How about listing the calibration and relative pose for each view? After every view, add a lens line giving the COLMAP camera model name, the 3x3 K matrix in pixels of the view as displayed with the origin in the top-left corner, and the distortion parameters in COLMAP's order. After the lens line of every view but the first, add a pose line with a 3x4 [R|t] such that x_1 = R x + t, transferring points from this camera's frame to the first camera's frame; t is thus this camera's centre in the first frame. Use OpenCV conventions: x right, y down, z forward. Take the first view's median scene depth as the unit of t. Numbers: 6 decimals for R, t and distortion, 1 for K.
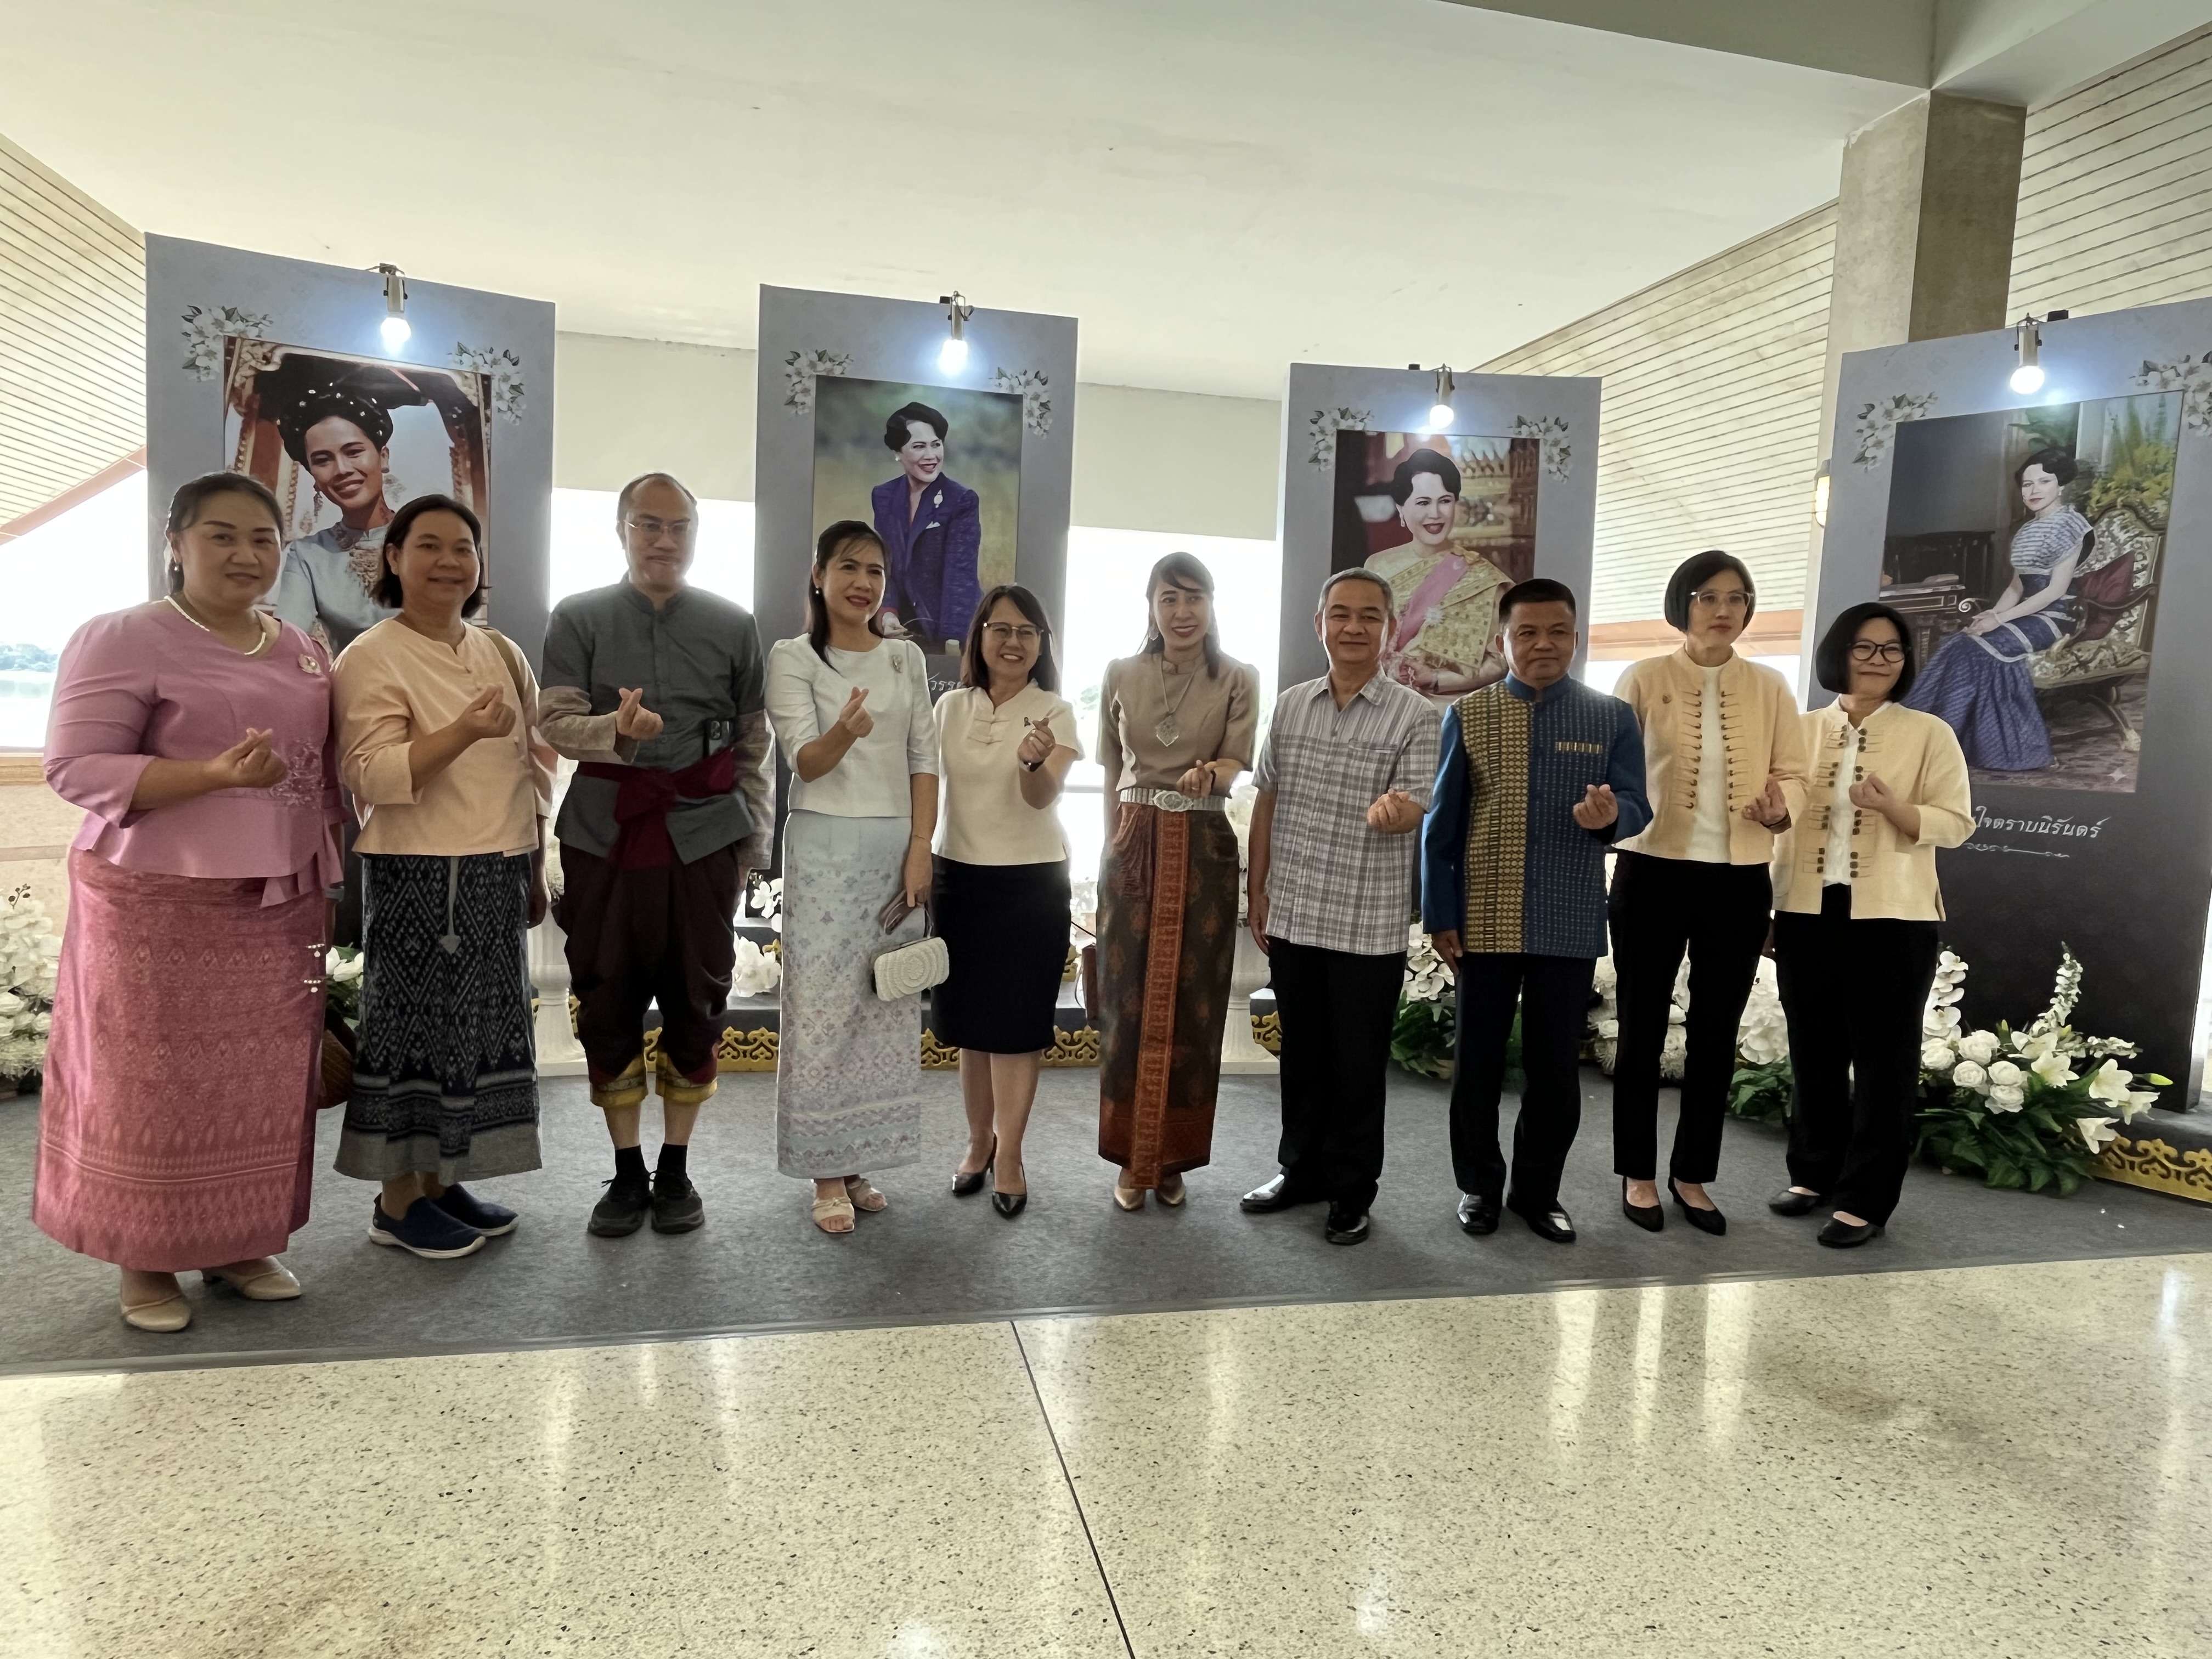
lens RADIAL K [[1412.4, 0, 1098.3], [0, 1412.4, 833.5], [0, 0, 1]] dist [-0.003214, -0.002602]
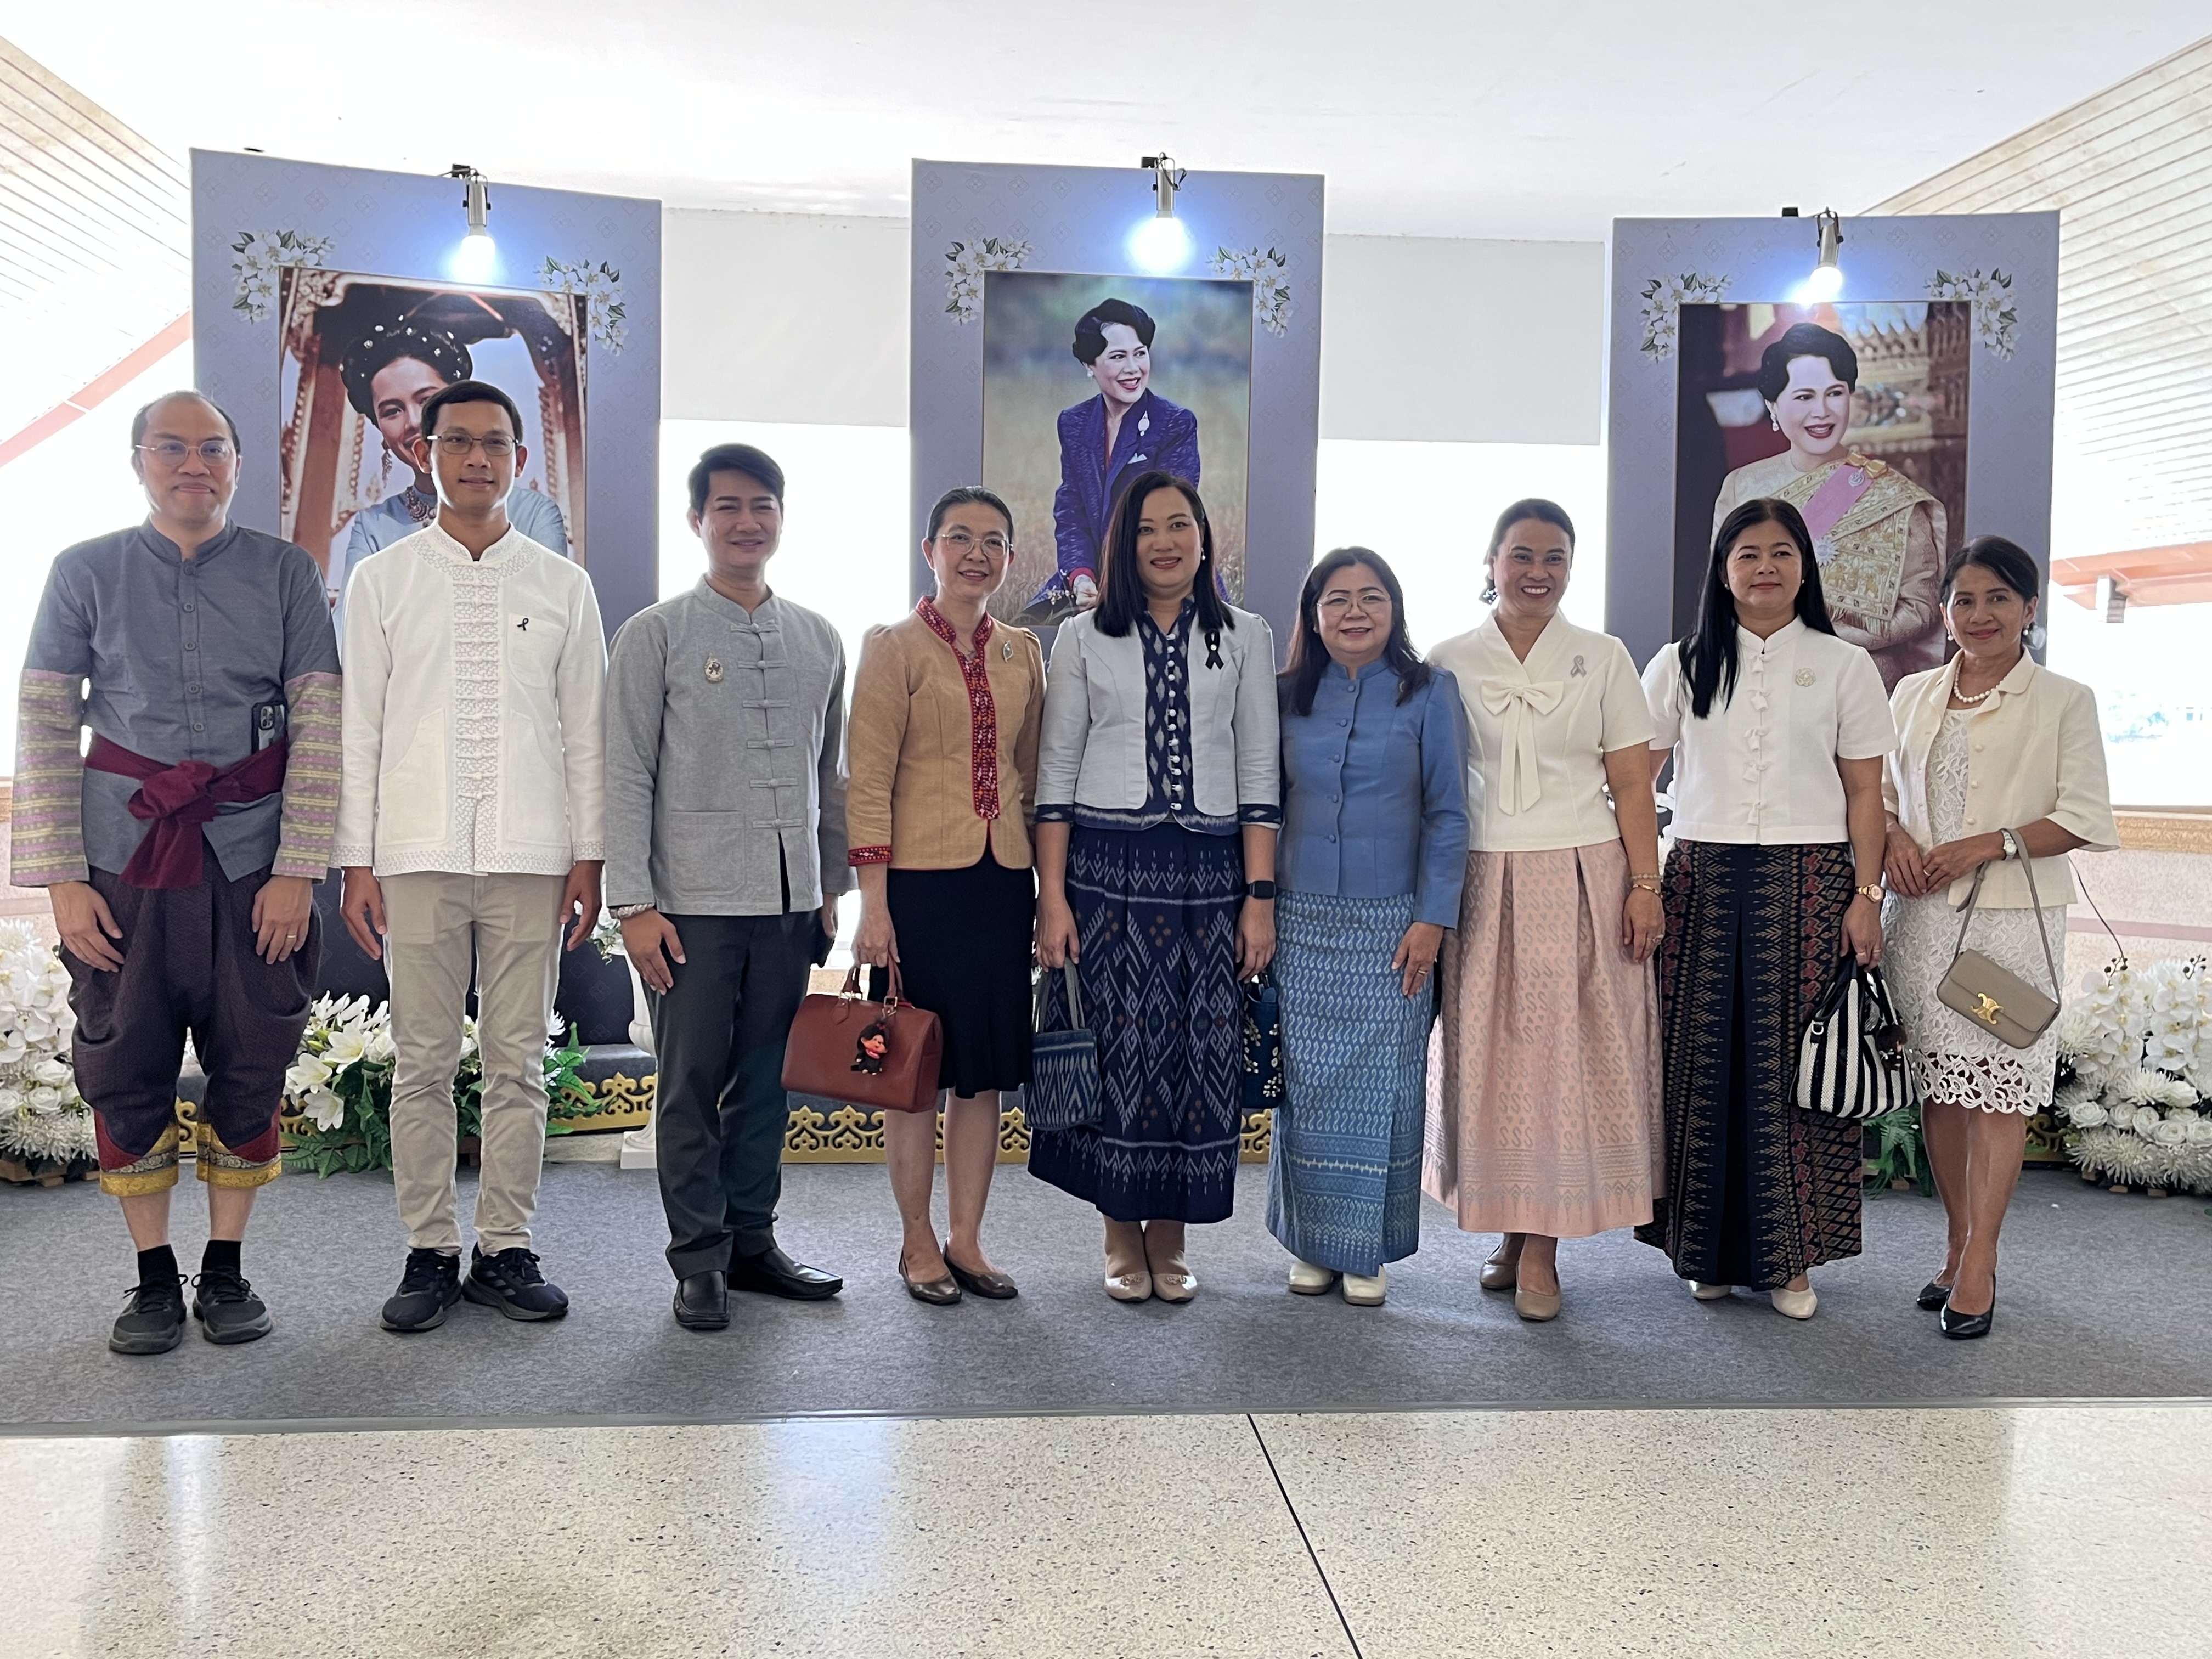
lens RADIAL K [[2116.5, 0, 1106.0], [0, 2116.5, 829.5], [0, 0, 1]] dist [0.024217, 0.000183]
pose [[0.990982, -0.019348, -0.132589, 0.015398], [0.015309, 0.999389, -0.031410, 0.020337], [0.133115, 0.029097, 0.990673, -0.144998]]
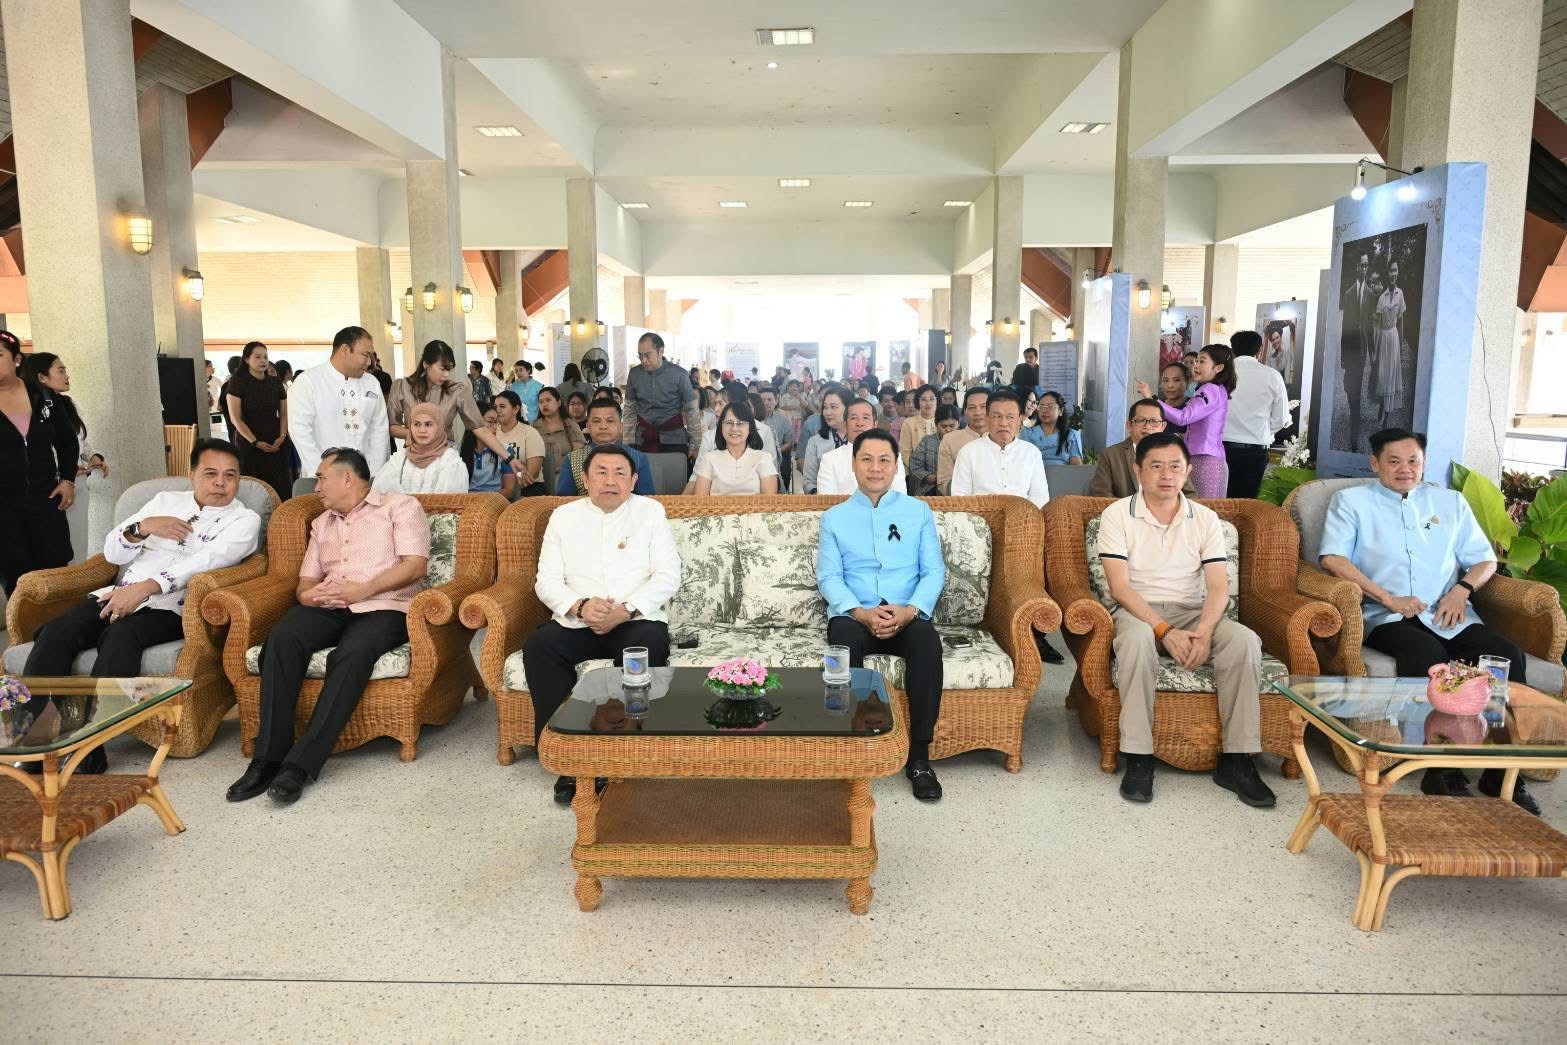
lens RADIAL K [[1077.3, 0, 783.5], [0, 1077.3, 522.5], [0, 0, 1]] dist [0.000365, -0.000523]
pose [[-0.250551, 0.092442, -0.963680, 3.571518], [-0.092712, 0.988564, 0.118934, 0.085786], [0.963654, 0.119143, -0.239115, 0.282562]]
